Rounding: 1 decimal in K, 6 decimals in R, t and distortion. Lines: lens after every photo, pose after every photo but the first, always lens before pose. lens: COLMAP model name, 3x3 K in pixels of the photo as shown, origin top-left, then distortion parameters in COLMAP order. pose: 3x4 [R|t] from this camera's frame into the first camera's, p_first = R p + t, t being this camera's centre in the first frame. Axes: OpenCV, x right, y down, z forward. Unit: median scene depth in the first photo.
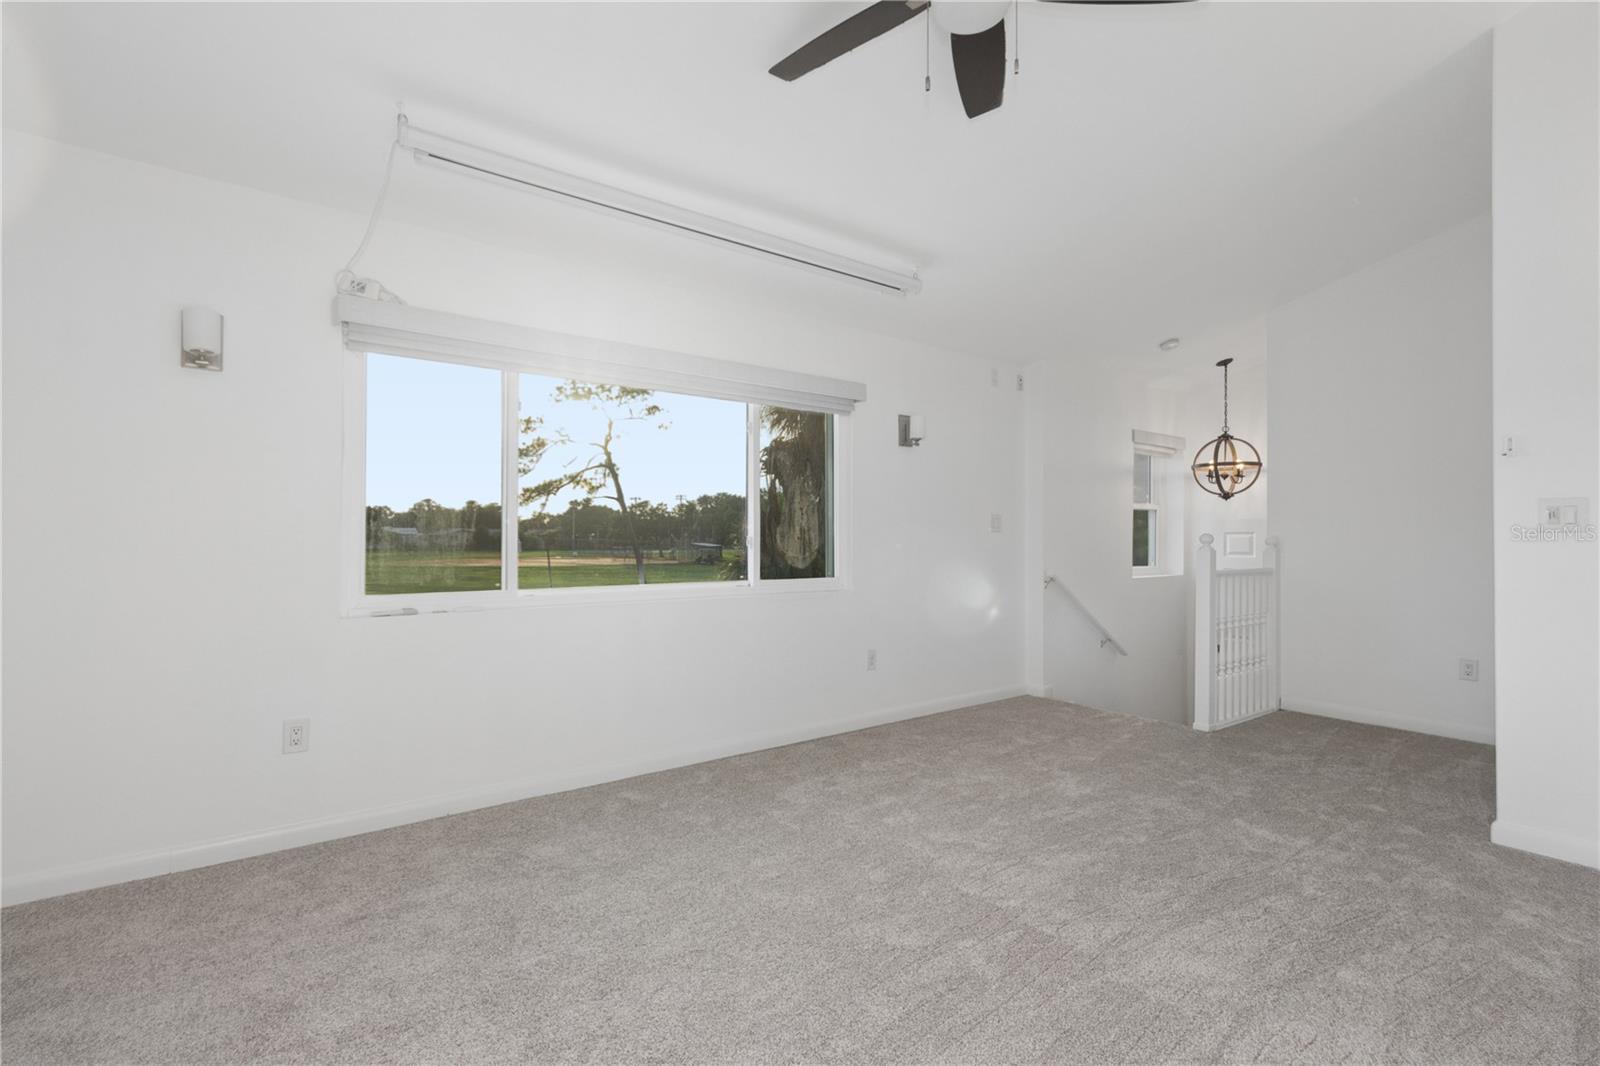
lens RADIAL K [[751.6, 0, 801.7], [0, 751.6, 533.8], [0, 0, 1]] dist [0.003799, -0.001096]
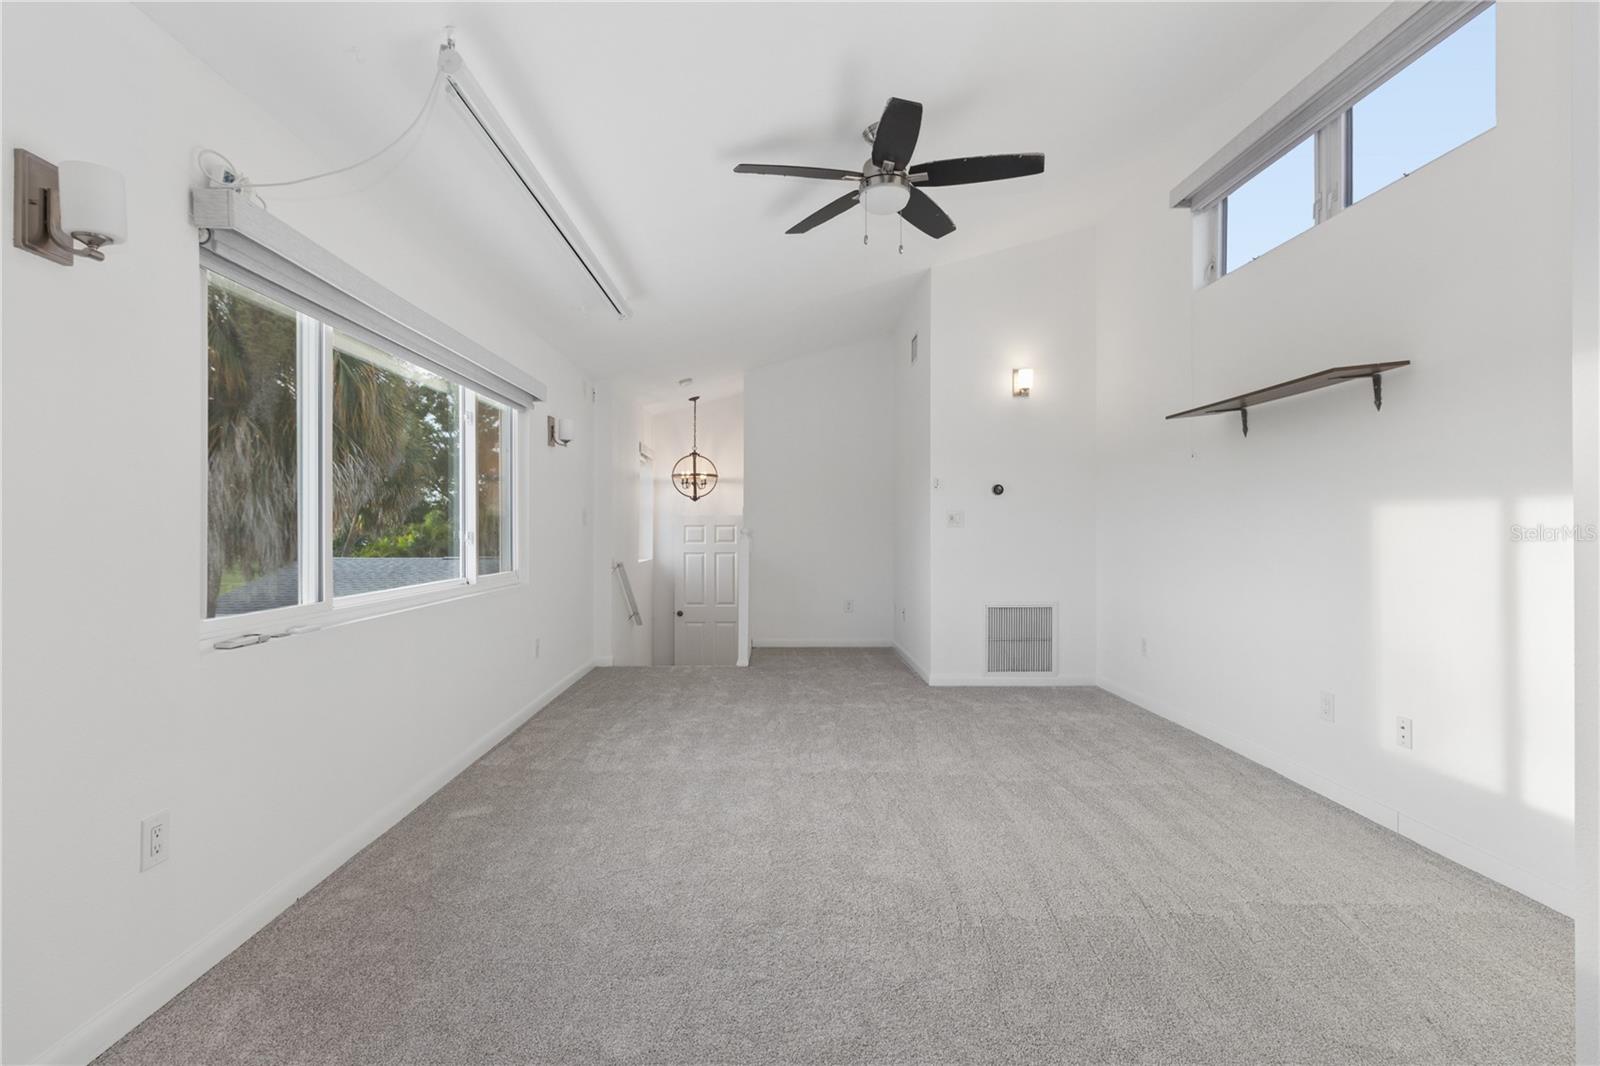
lens RADIAL K [[751.6, 0, 795.8], [0, 751.6, 527.4], [0, 0, 1]] dist [0.003799, -0.001096]
pose [[0.579834, -0.003992, 0.814725, -0.583696], [0.001905, 0.999992, 0.003543, -0.003841], [-0.814732, -0.000502, 0.579837, 0.107521]]
